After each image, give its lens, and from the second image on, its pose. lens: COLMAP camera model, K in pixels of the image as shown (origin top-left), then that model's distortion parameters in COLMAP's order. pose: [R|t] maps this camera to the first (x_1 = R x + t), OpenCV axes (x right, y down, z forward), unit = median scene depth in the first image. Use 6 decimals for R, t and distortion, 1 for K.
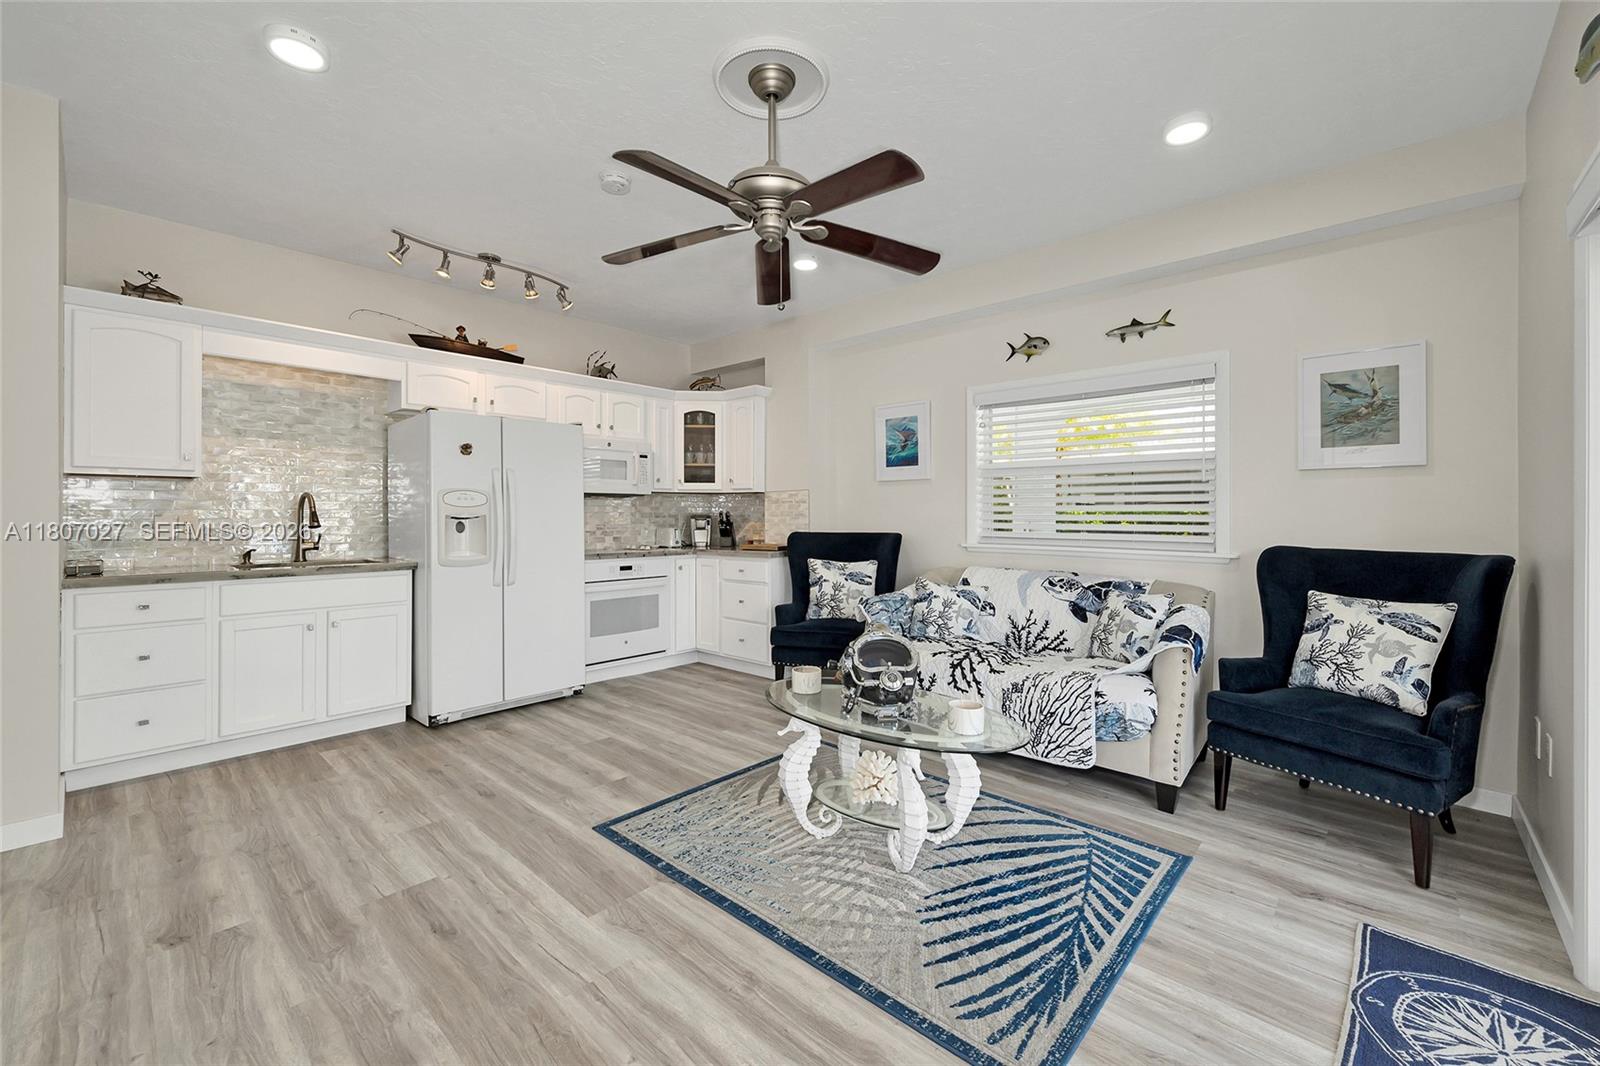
lens RADIAL K [[649.0, 0, 803.4], [0, 649.0, 519.1], [0, 0, 1]] dist [0.002101, -0.000656]
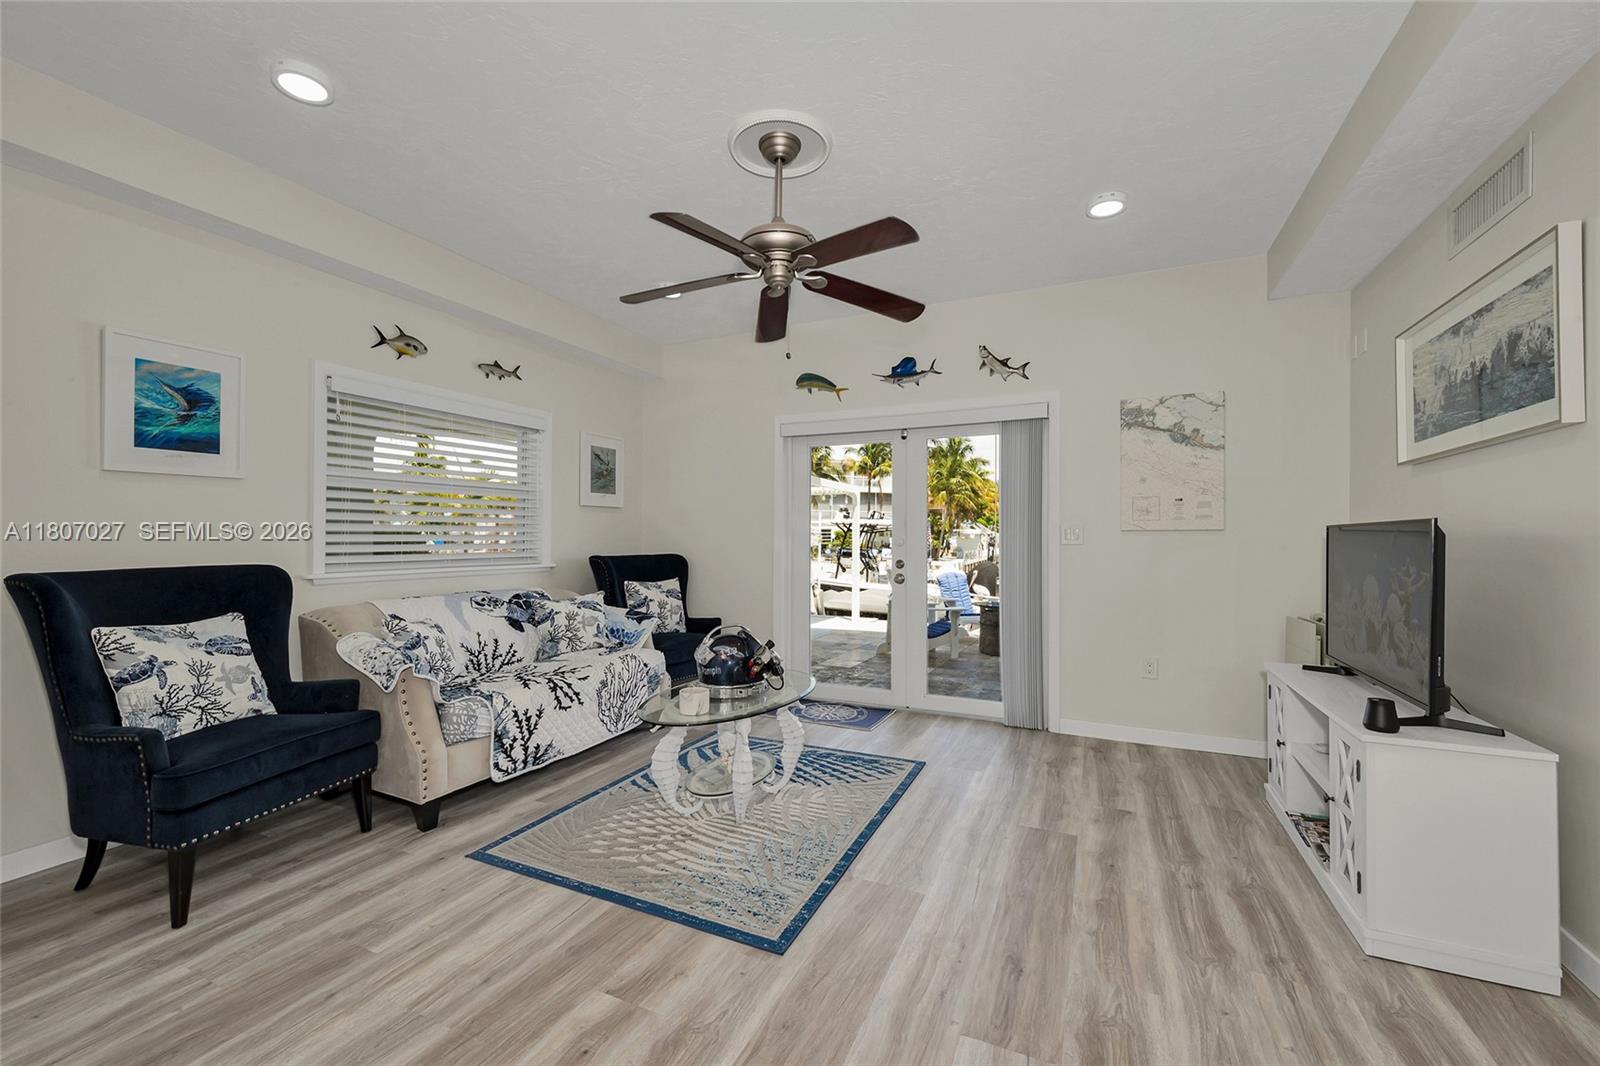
lens RADIAL K [[649.0, 0, 800.4], [0, 649.0, 533.0], [0, 0, 1]] dist [0.002101, -0.000656]
pose [[-0.301638, 0.005227, 0.953408, -0.870845], [0.008259, 0.999962, -0.002870, -0.002444], [-0.953387, 0.007008, -0.301670, 1.004621]]
